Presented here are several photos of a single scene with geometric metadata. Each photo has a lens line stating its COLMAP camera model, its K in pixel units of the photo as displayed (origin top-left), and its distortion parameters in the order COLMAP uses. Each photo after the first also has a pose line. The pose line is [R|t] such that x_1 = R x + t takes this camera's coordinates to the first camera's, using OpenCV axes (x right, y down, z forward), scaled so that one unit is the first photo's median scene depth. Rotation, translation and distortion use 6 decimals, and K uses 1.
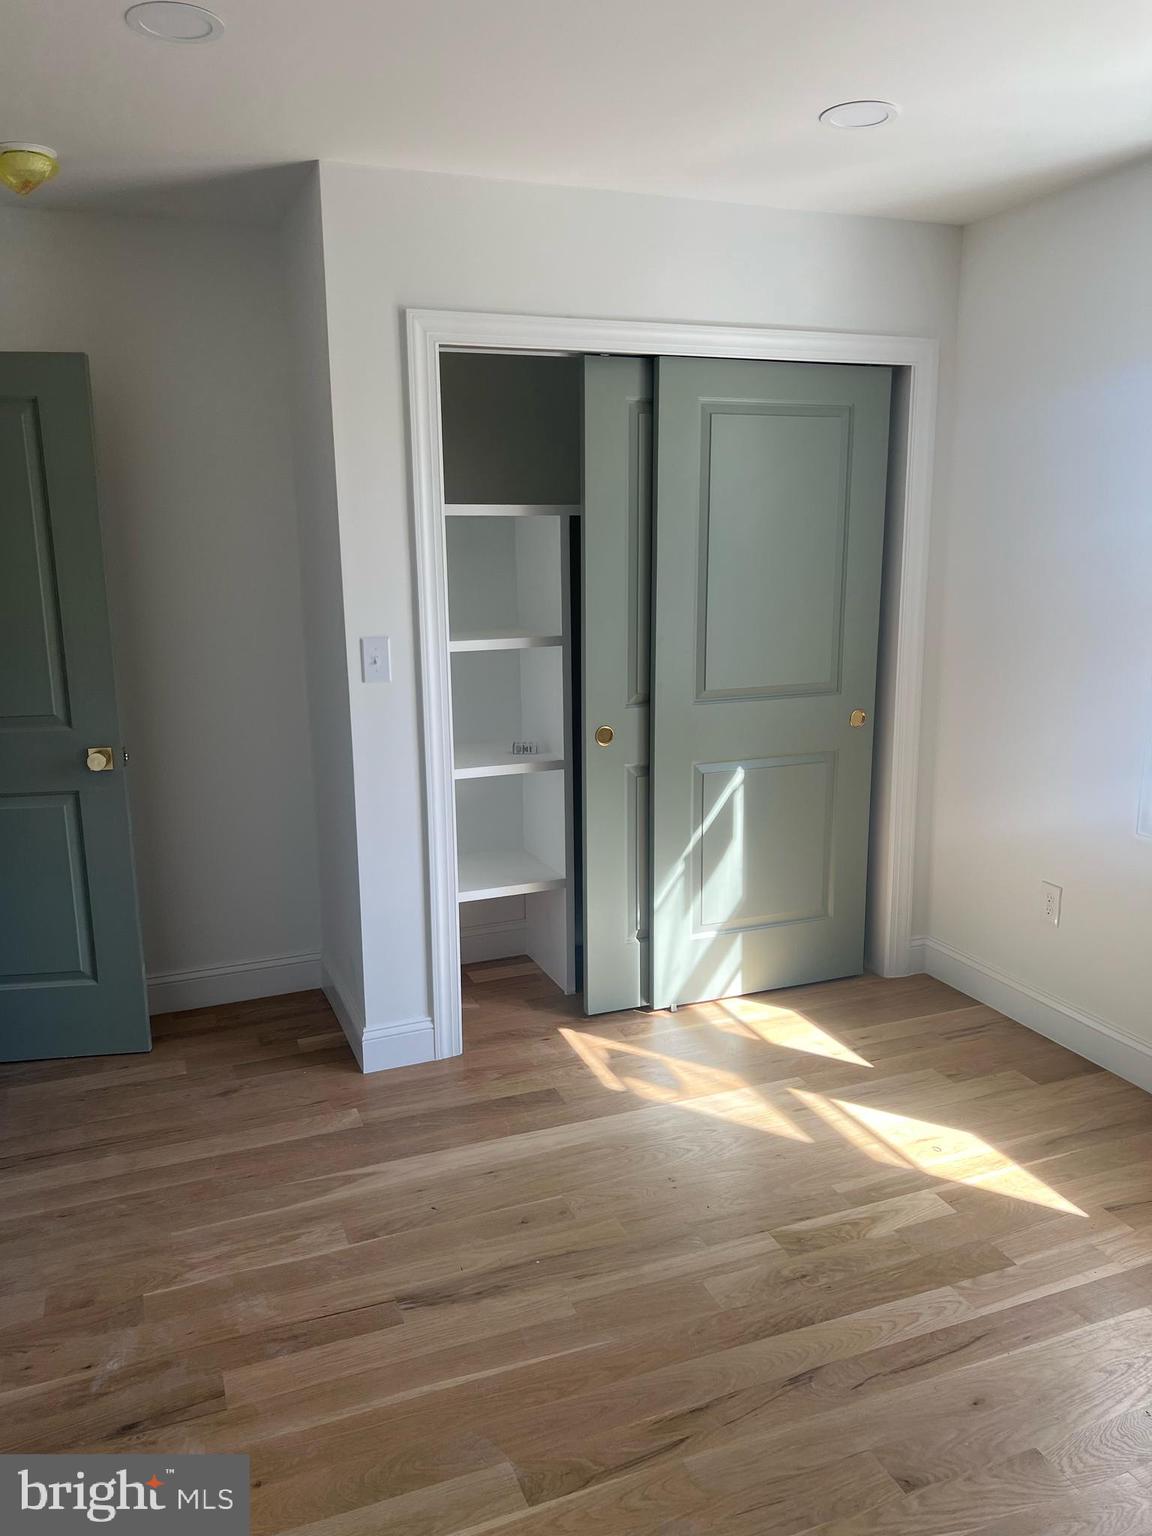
lens RADIAL K [[1149.4, 0, 576.0], [0, 1149.4, 768.0], [0, 0, 1]] dist [0.102449, -0.171503]
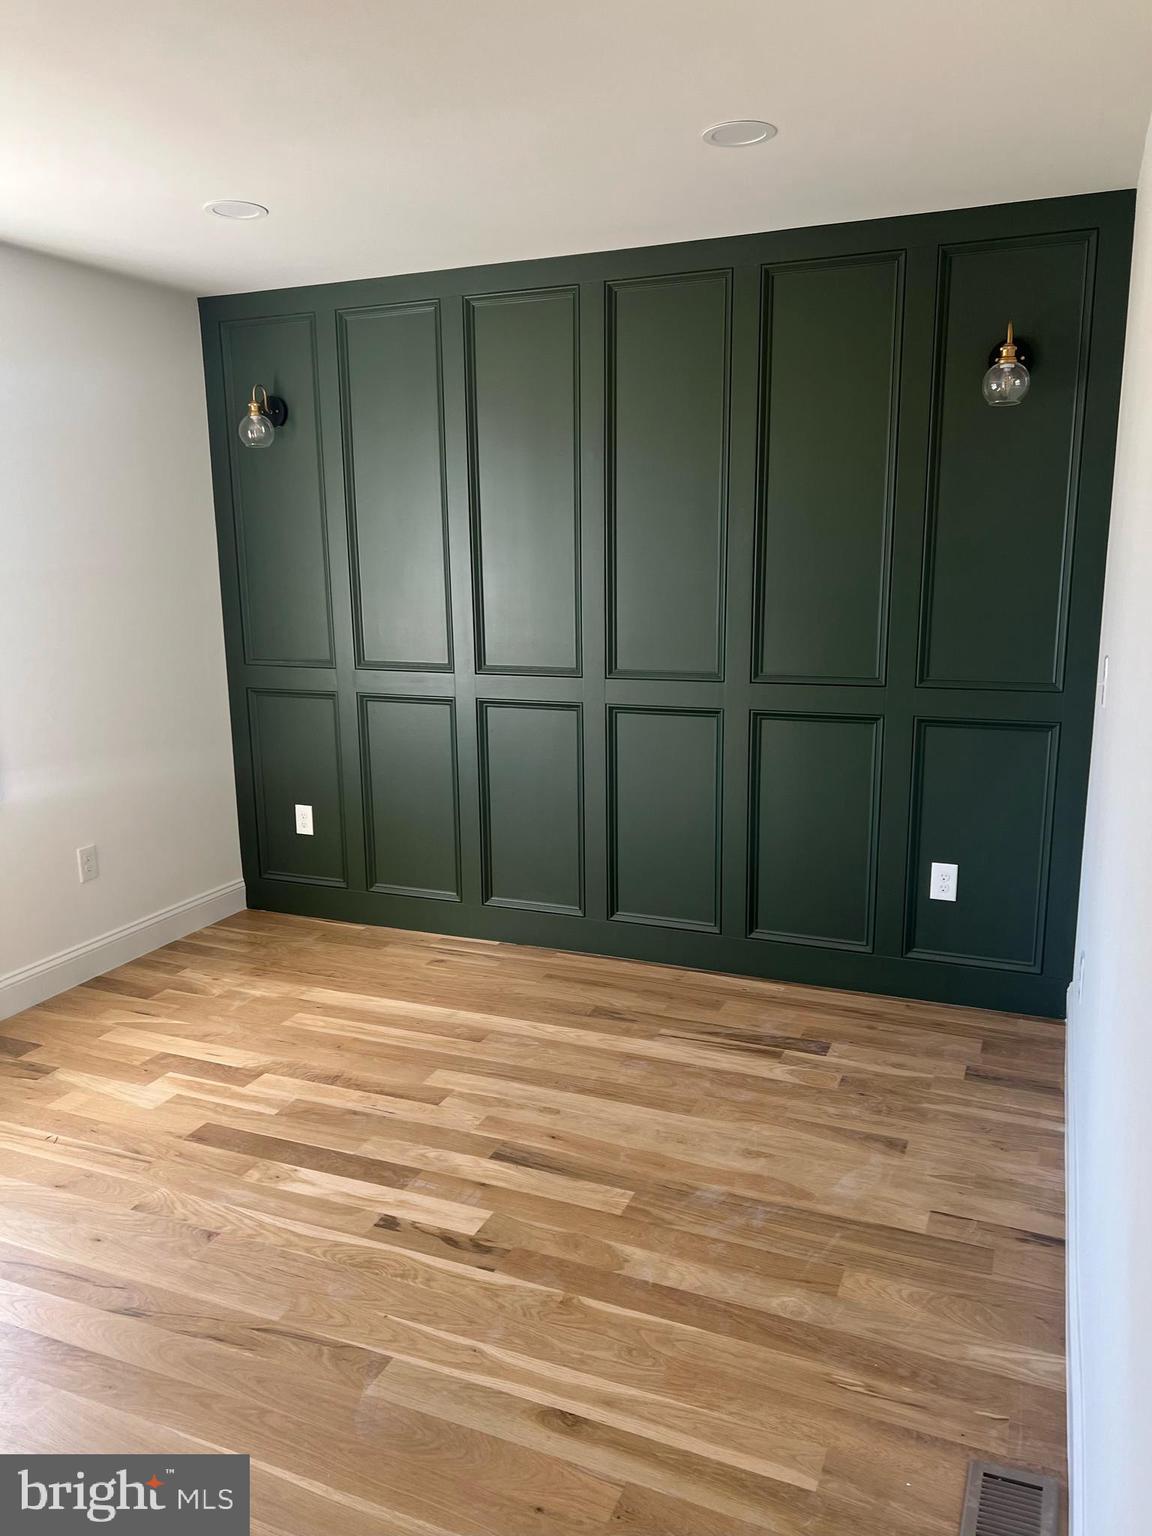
lens RADIAL K [[1149.4, 0, 576.0], [0, 1149.4, 768.0], [0, 0, 1]] dist [0.102449, -0.171503]
pose [[-0.716941, -0.120610, 0.686621, -0.855552], [0.167061, 0.926497, 0.337184, -0.269156], [-0.676820, 0.356449, -0.644095, 1.333923]]
